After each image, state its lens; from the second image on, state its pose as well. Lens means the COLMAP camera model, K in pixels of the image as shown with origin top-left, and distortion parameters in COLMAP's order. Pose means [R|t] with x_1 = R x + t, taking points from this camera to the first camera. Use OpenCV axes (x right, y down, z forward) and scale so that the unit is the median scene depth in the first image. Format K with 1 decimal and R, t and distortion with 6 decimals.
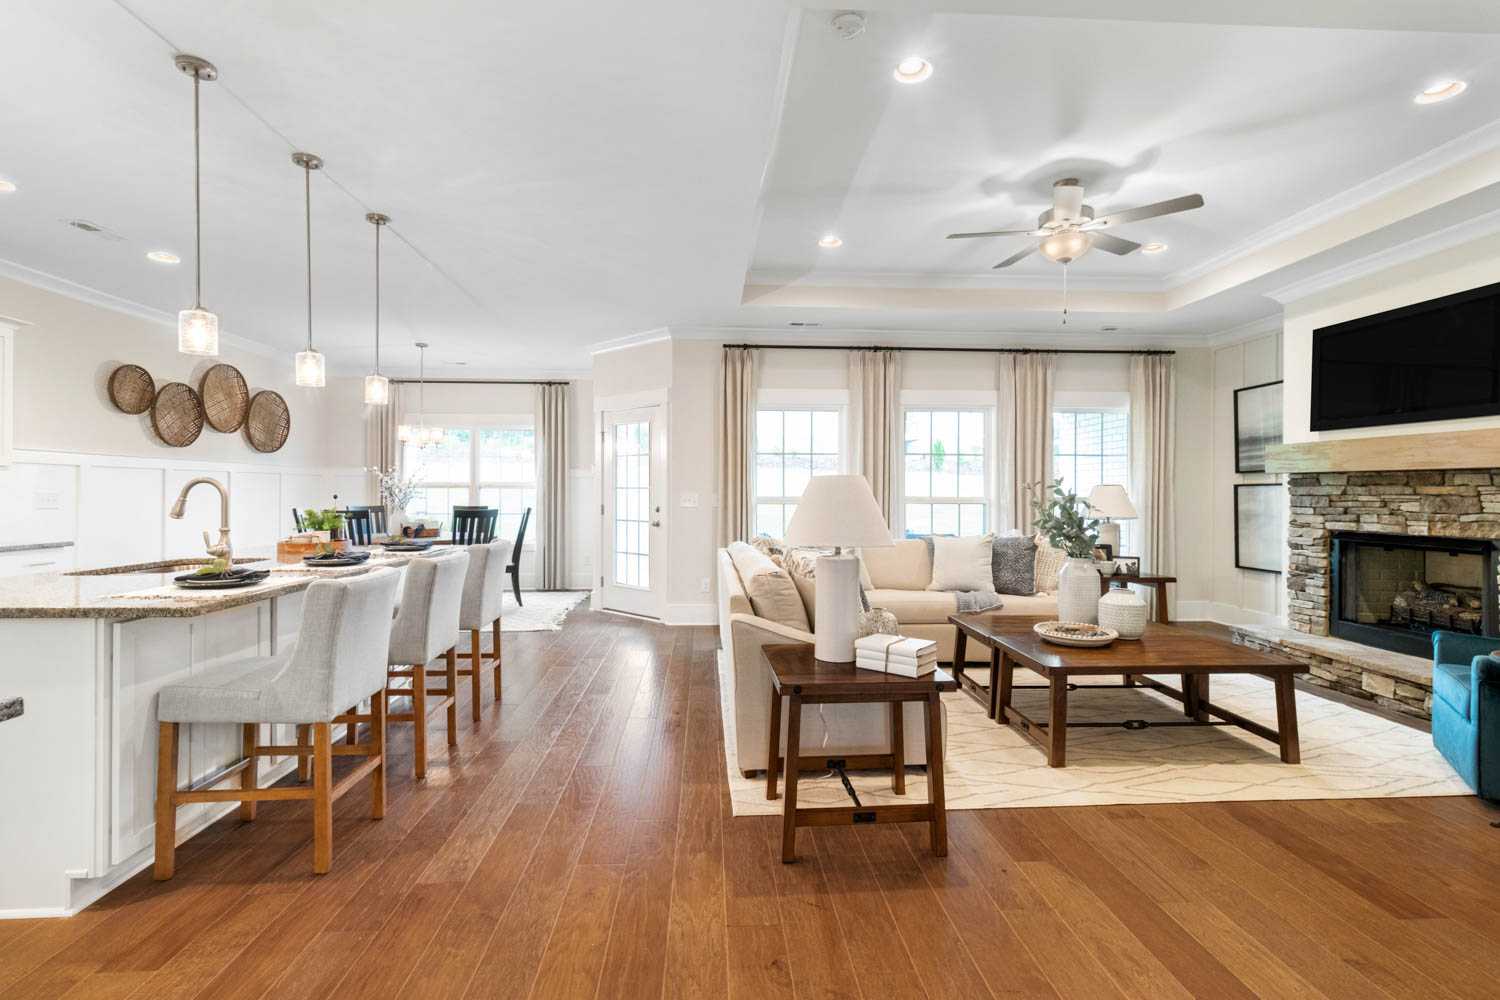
lens RADIAL K [[692.8, 0, 750.0], [0, 692.8, 500.0], [0, 0, 1]] dist [-0.000041, 0.000227]
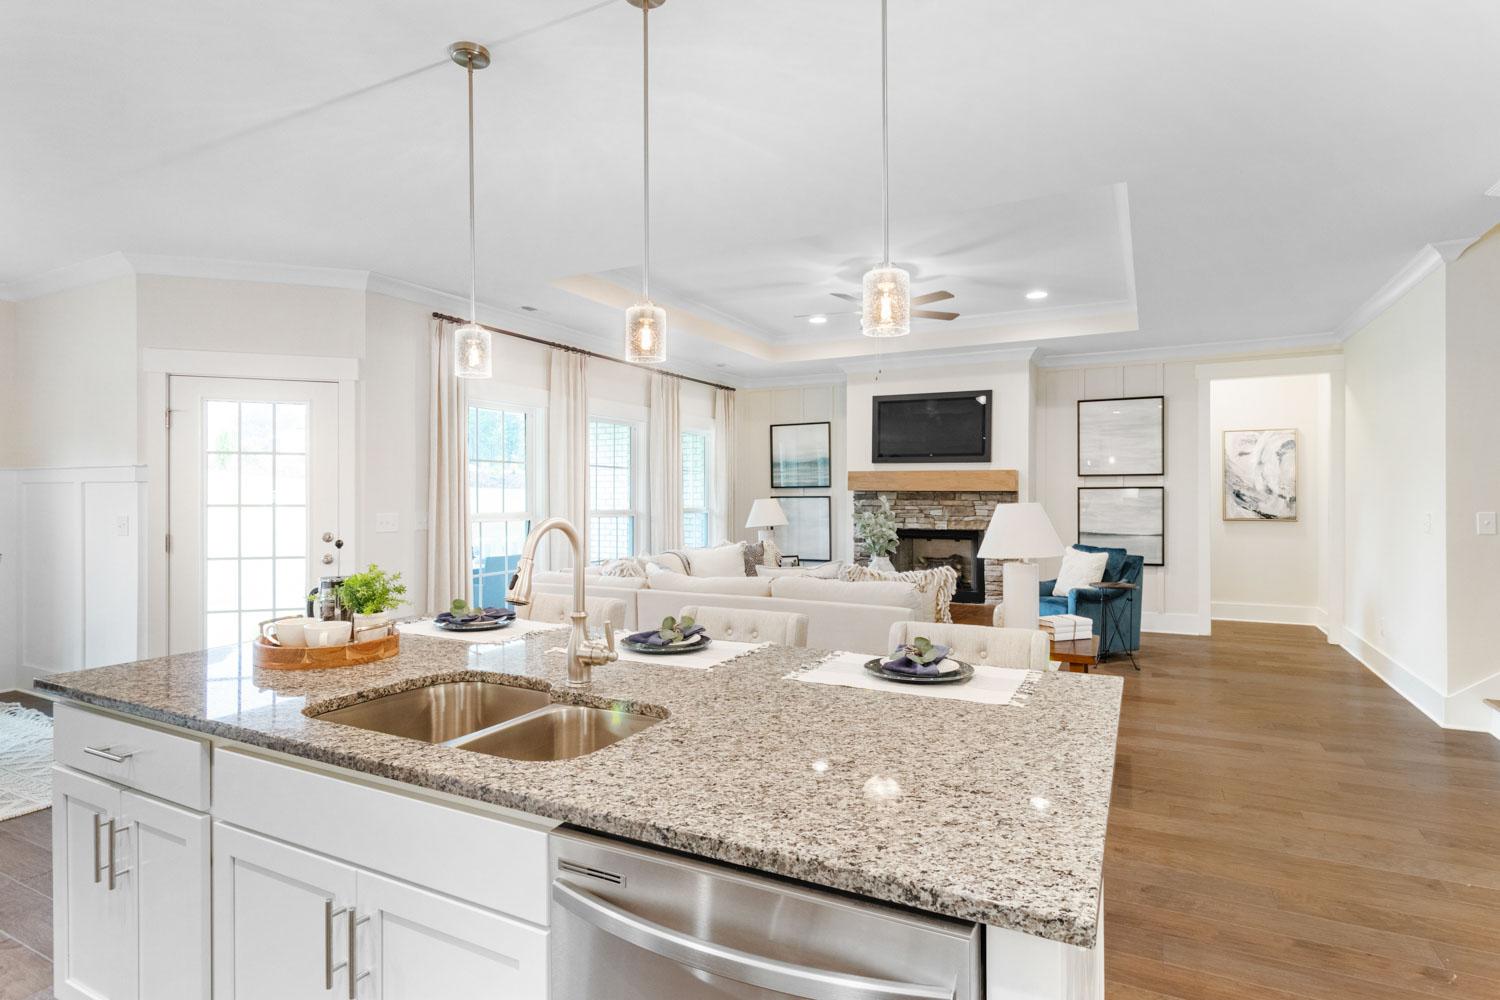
lens RADIAL K [[771.0, 0, 750.0], [0, 771.0, 500.0], [0, 0, 1]] dist [0.002523, 0.000762]
pose [[0.517863, -0.007703, 0.855429, -0.582386], [0.012578, 0.999920, 0.001390, -0.019342], [-0.855371, 0.010040, 0.517919, 0.282011]]
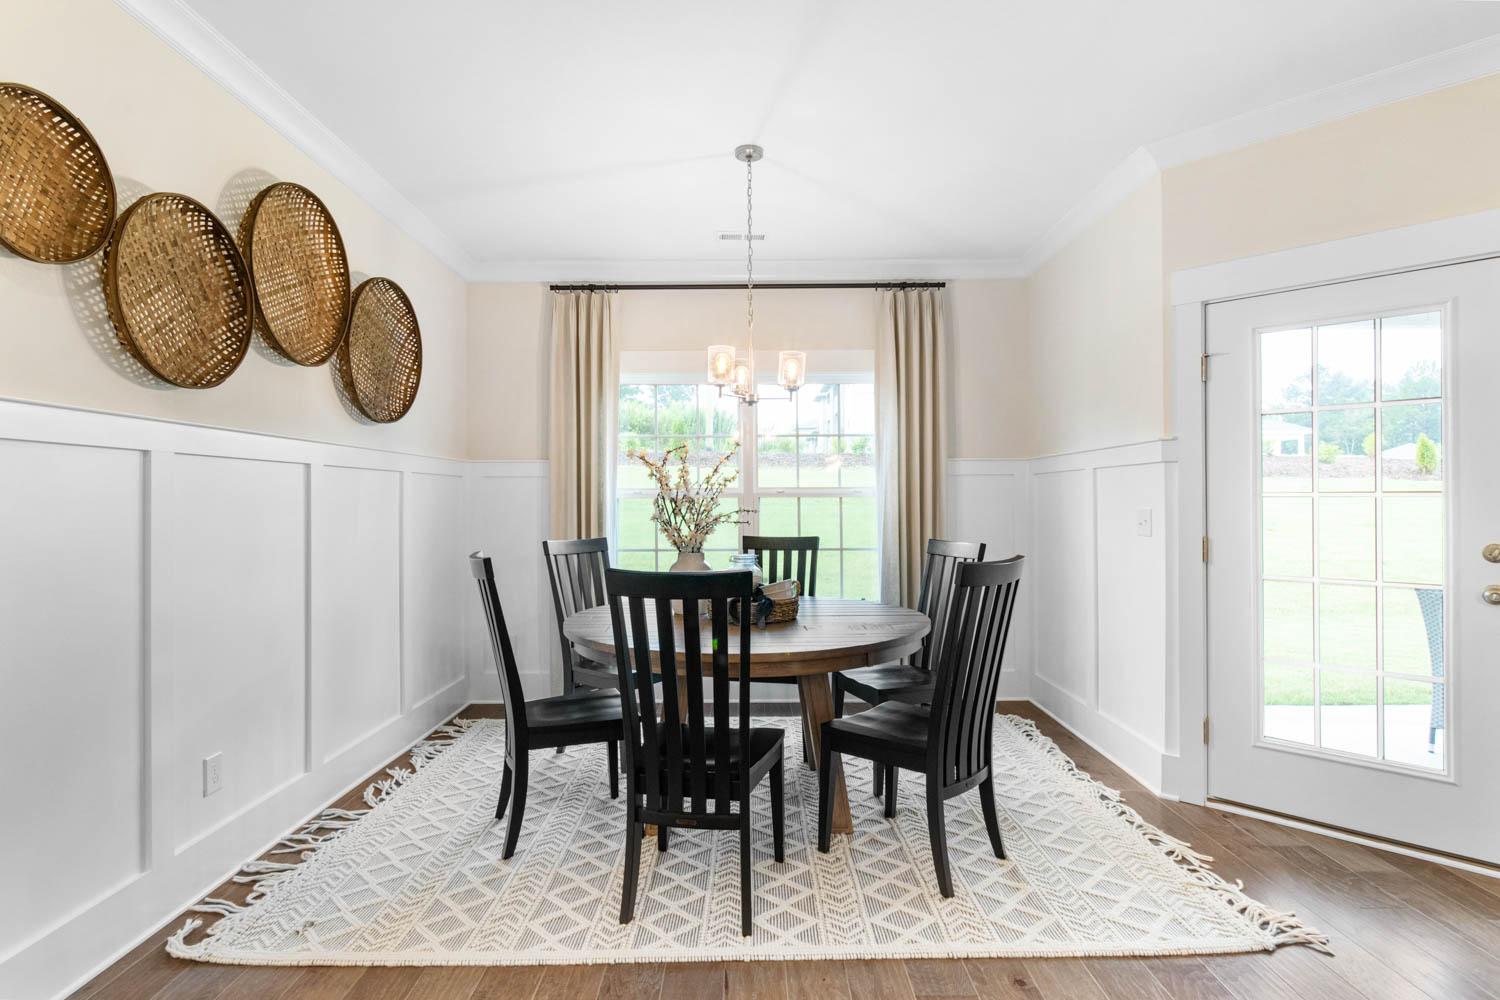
lens RADIAL K [[764.2, 0, 750.0], [0, 764.2, 500.0], [0, 0, 1]] dist [0.000170, 0.000045]
pose [[0.997815, -0.007643, -0.065622, -0.504050], [0.006884, 0.999907, -0.011785, -0.012861], [0.065706, 0.011308, 0.997775, 0.619455]]
